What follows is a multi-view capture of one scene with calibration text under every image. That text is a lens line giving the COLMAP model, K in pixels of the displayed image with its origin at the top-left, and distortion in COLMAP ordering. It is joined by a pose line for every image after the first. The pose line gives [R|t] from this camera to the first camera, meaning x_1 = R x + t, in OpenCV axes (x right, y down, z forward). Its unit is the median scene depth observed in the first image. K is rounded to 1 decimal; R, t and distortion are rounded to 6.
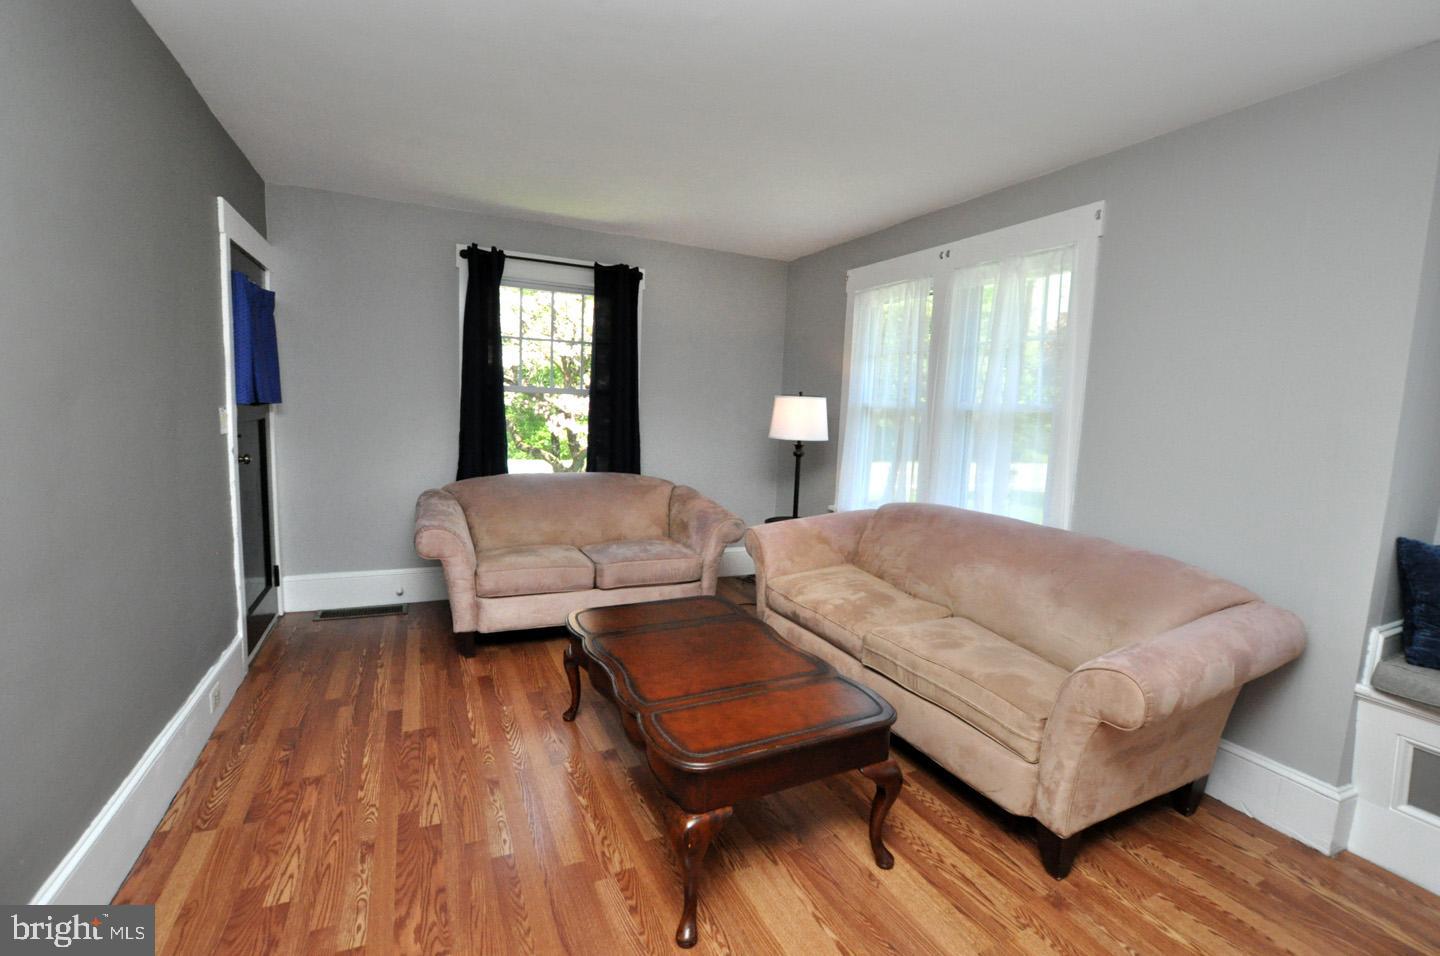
lens RADIAL K [[629.8, 0, 732.8], [0, 629.8, 474.4], [0, 0, 1]] dist [-0.002740, -0.000664]
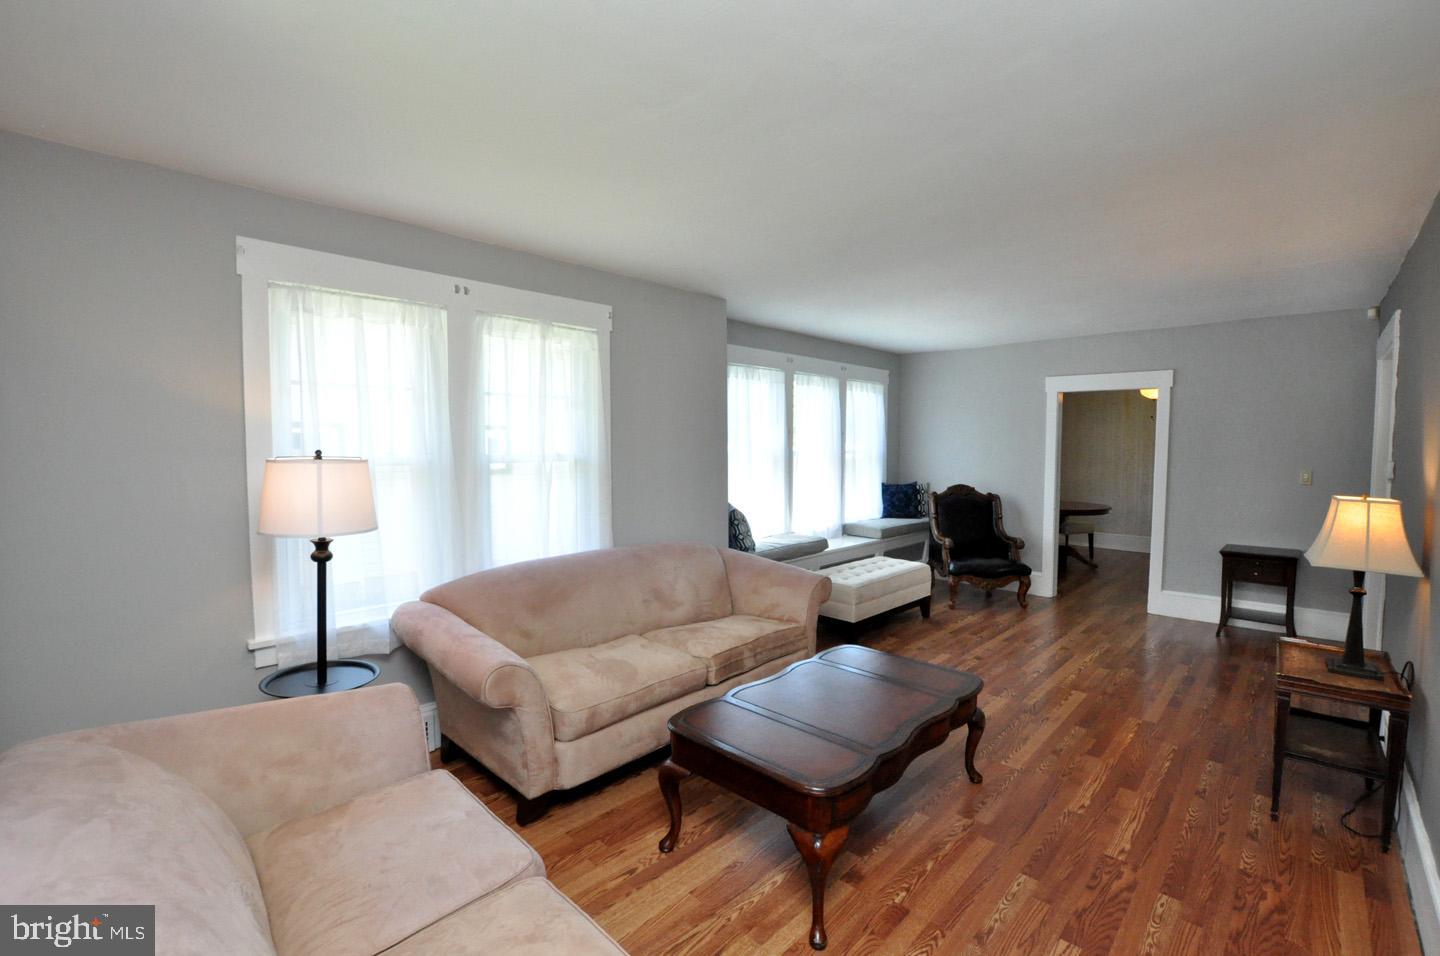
lens RADIAL K [[629.4, 0, 724.9], [0, 629.4, 483.1], [0, 0, 1]] dist [-0.025922, 0.000497]
pose [[-0.336981, -0.095152, 0.936691, -1.176451], [0.097328, 0.986029, 0.135179, -0.304111], [-0.936467, 0.136719, -0.323012, 1.803399]]
